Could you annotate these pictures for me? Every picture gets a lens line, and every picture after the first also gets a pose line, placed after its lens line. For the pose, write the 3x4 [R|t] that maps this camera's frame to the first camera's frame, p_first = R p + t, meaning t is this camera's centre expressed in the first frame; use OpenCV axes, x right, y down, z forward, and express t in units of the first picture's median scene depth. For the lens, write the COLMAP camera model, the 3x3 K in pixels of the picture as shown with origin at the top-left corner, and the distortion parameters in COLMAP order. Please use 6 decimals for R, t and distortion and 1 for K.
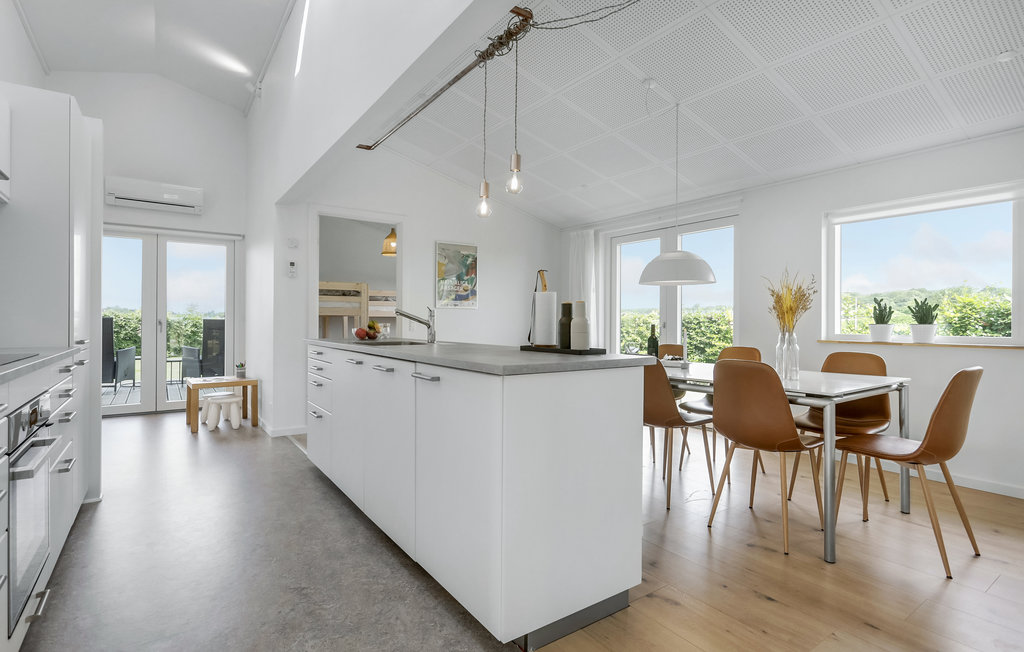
lens RADIAL K [[501.7, 0, 510.1], [0, 501.7, 319.4], [0, 0, 1]] dist [0.004259, 0.000160]
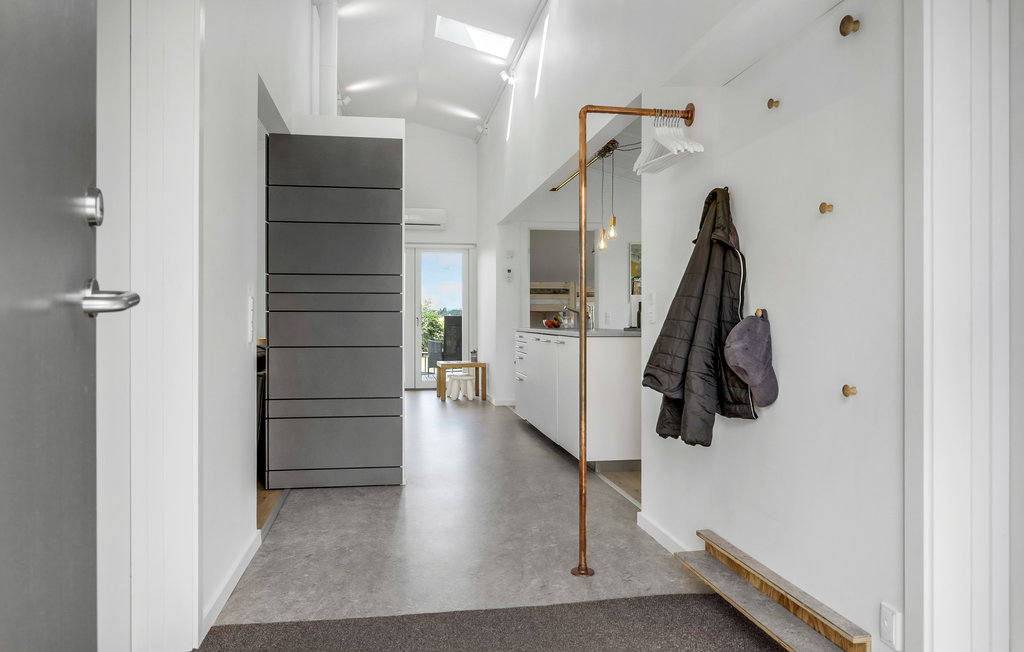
lens RADIAL K [[755.6, 0, 512.5], [0, 755.6, 324.3], [0, 0, 1]] dist [-0.002229, 0.000002]
pose [[0.903671, -0.001365, -0.428226, 0.364540], [0.005154, 0.999957, 0.007690, 0.009792], [0.428197, -0.009156, 0.903639, -0.673400]]
